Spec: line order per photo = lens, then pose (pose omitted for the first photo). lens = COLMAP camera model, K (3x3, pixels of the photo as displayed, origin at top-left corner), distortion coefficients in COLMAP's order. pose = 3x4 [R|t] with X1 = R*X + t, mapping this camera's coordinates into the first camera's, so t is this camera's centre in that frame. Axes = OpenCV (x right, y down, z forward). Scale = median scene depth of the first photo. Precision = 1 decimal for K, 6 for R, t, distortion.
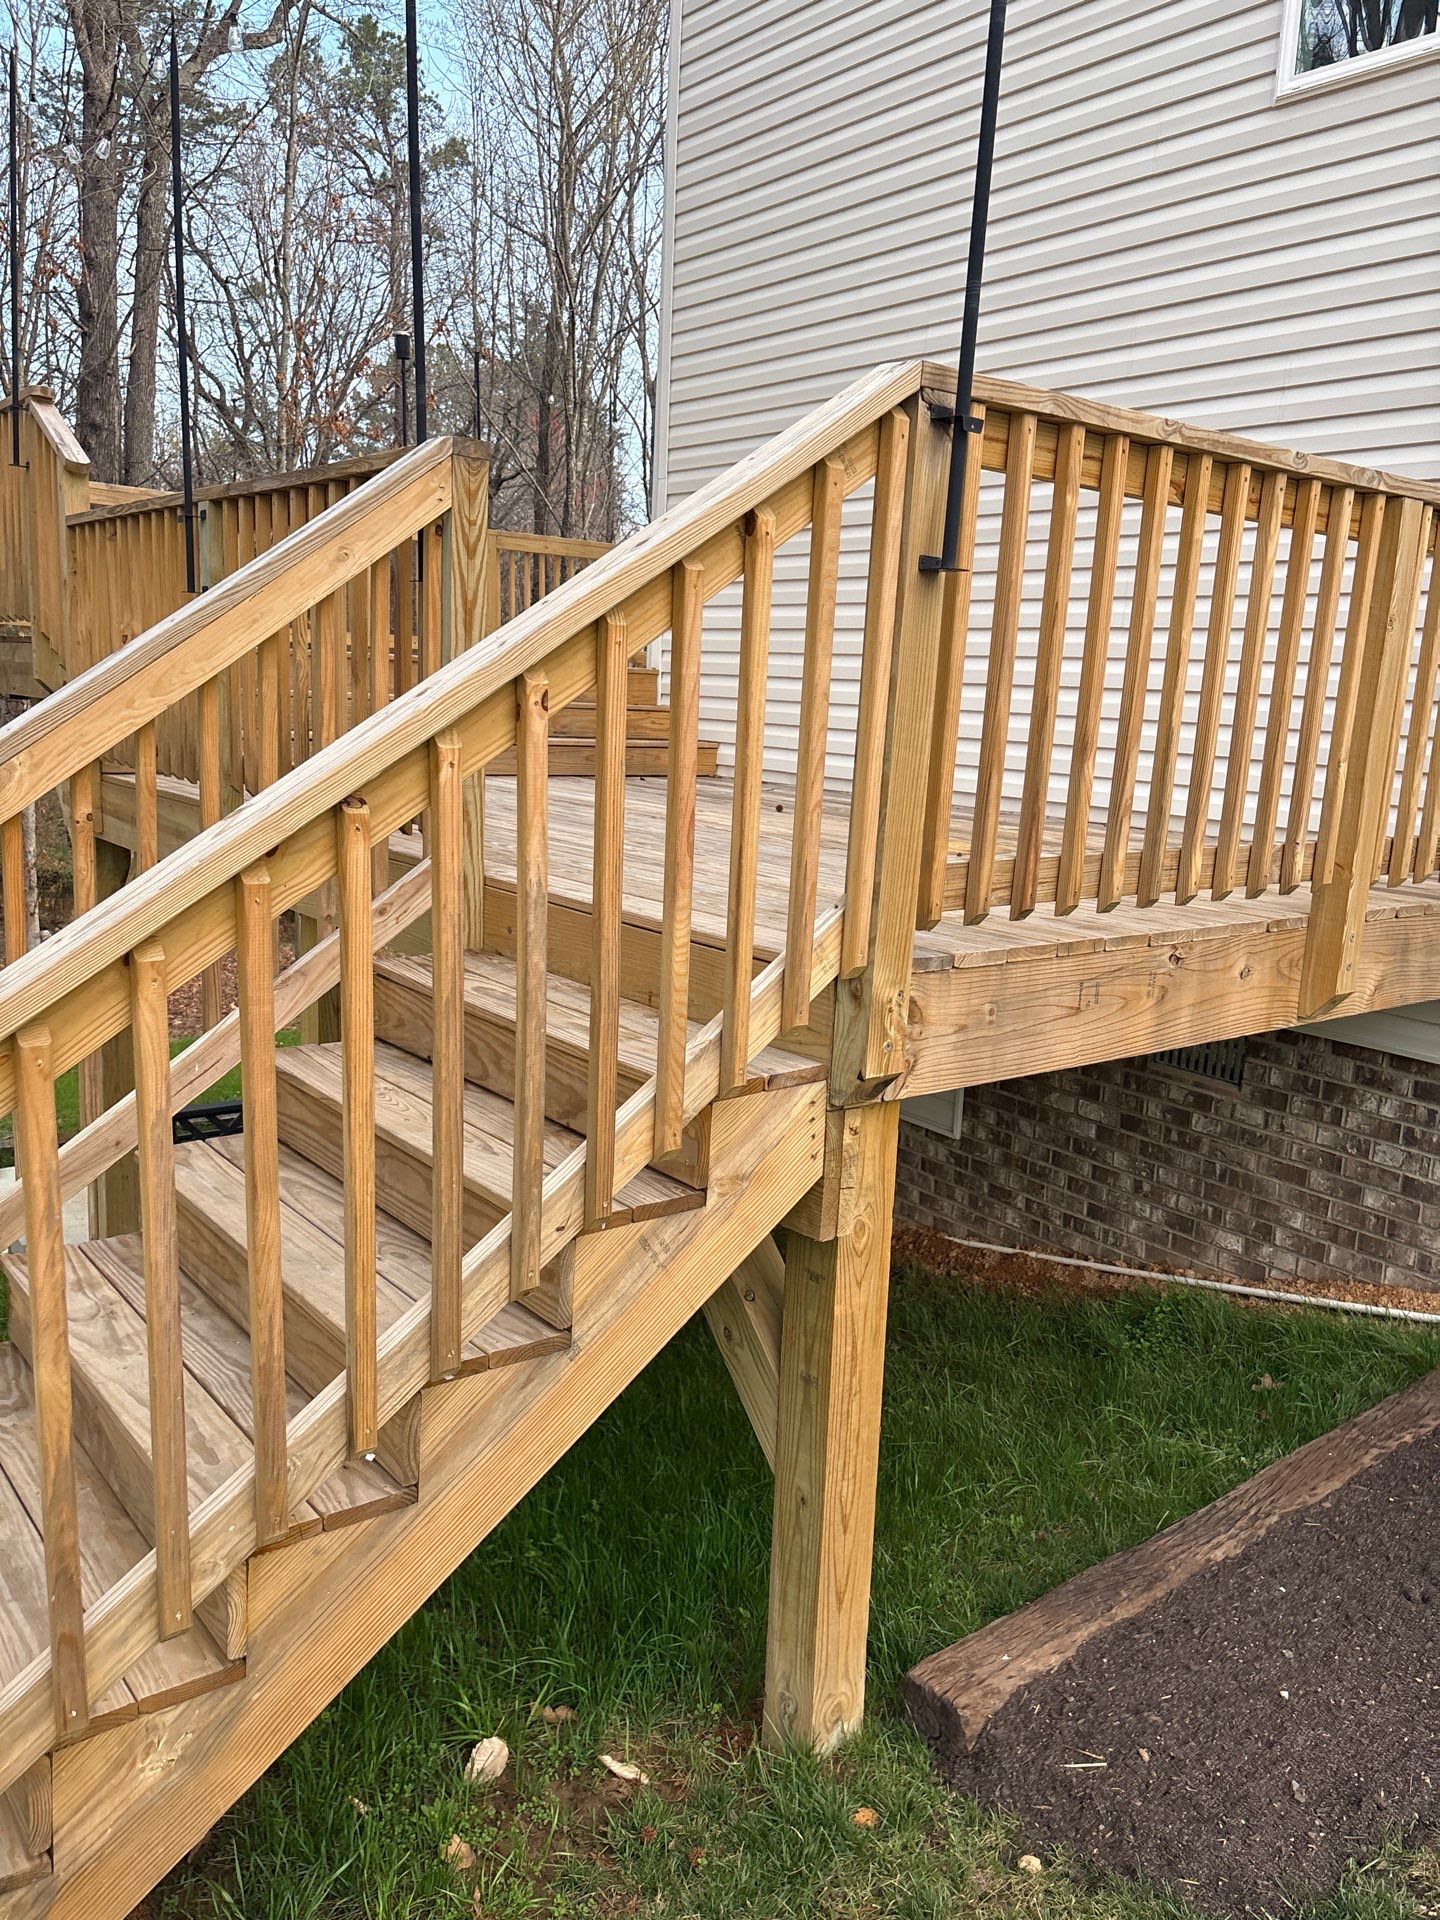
lens RADIAL K [[1487.7, 0, 765.8], [0, 1487.7, 959.7], [0, 0, 1]] dist [0.205846, -0.380033]
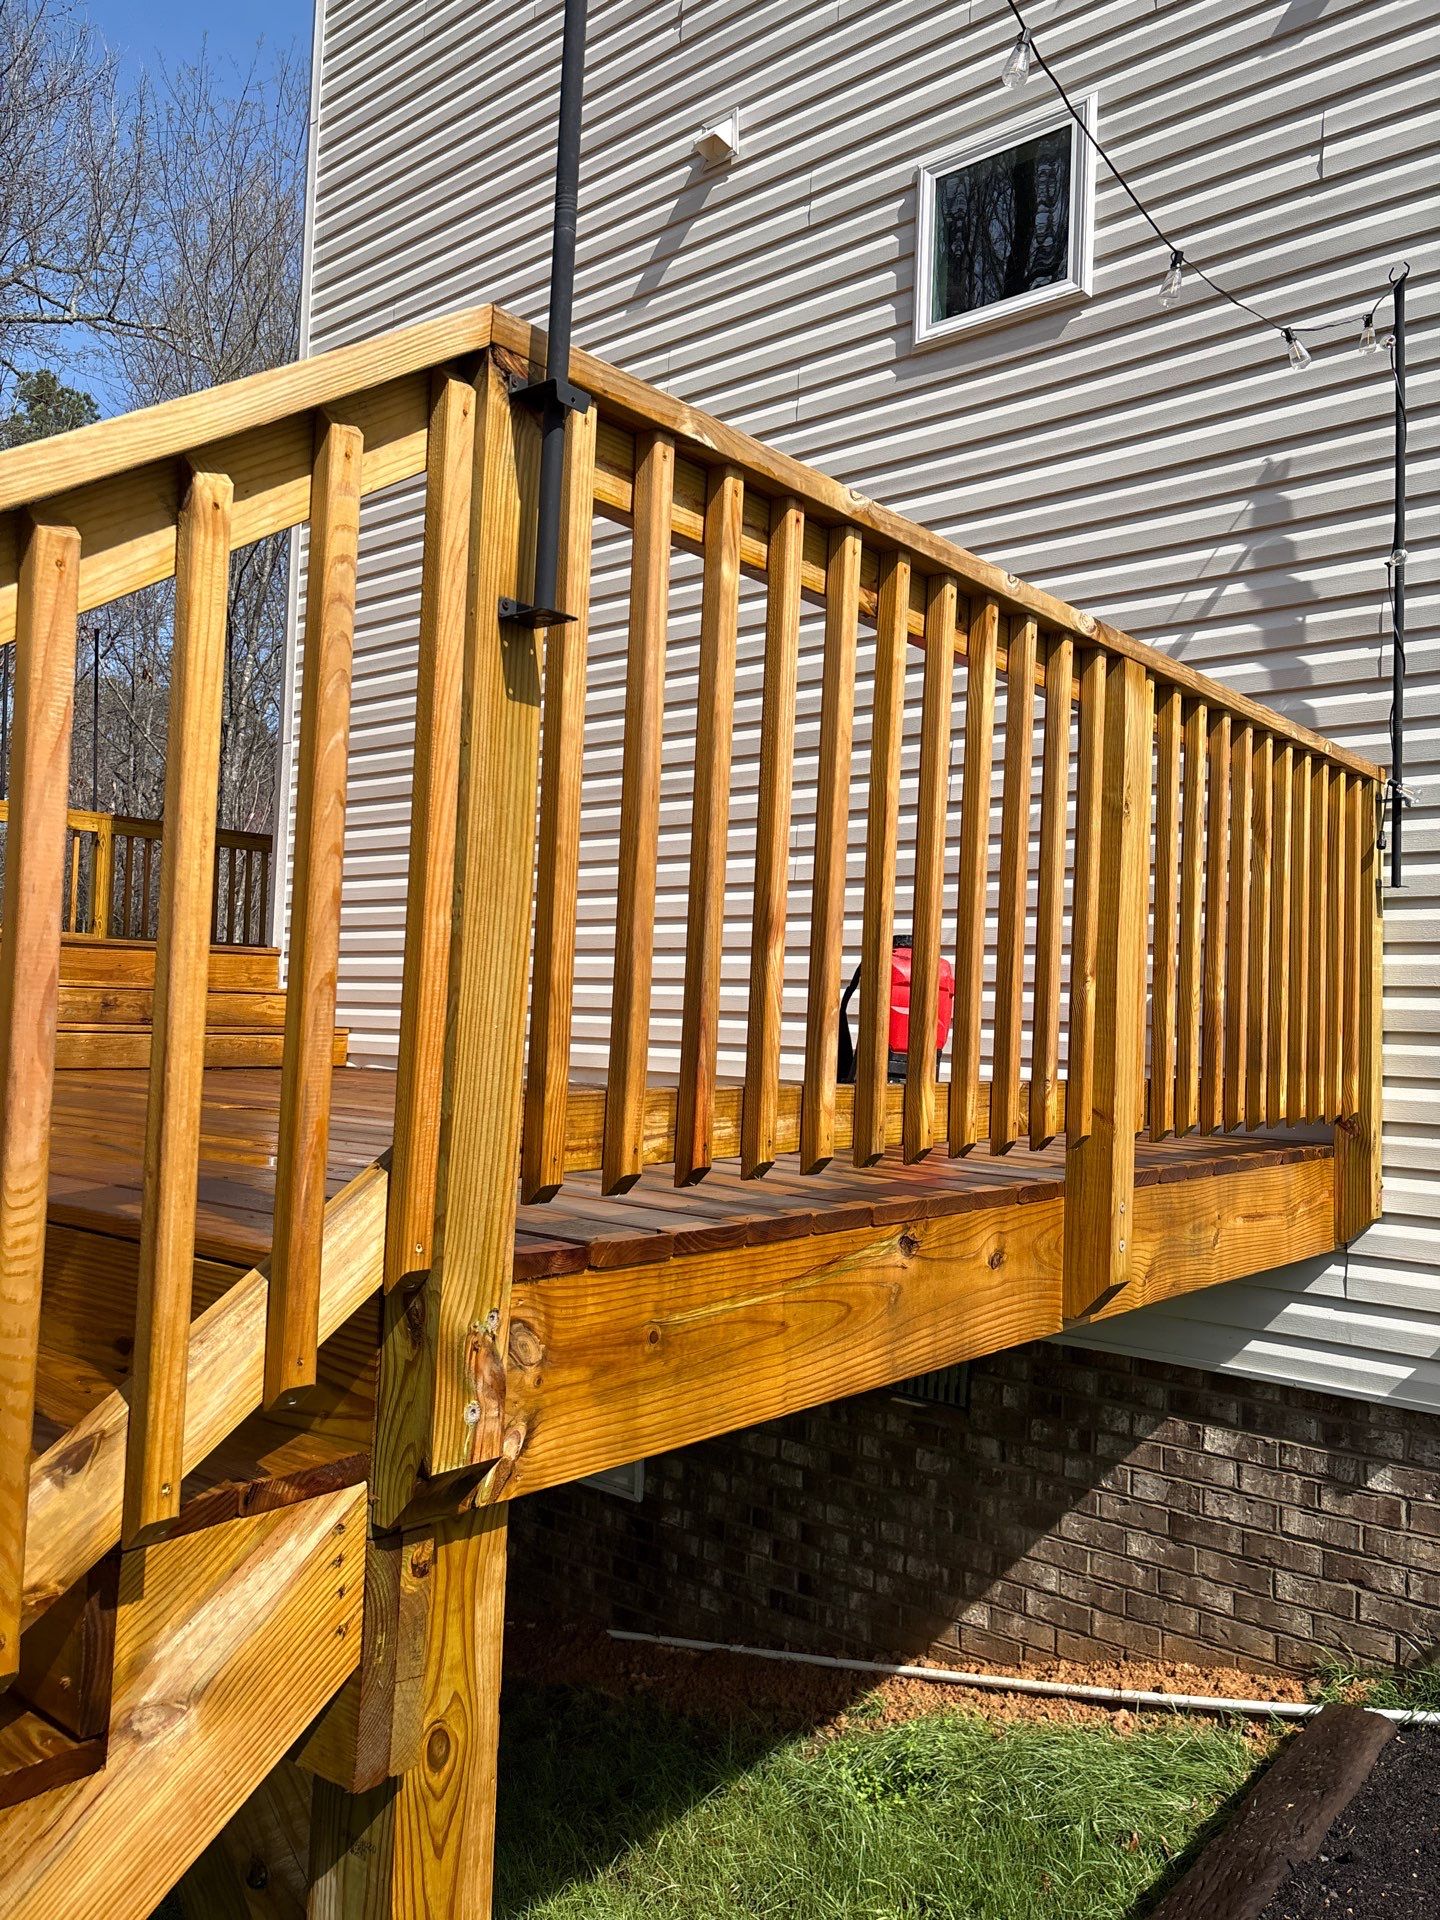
lens RADIAL K [[1484.6, 0, 724.4], [0, 1484.6, 940.7], [0, 0, 1]] dist [0.021681, -0.005469]
pose [[0.982569, -0.011255, 0.185555, 0.053998], [0.052898, 0.973828, -0.221044, 0.010276], [-0.178211, 0.227006, 0.957449, 0.294088]]
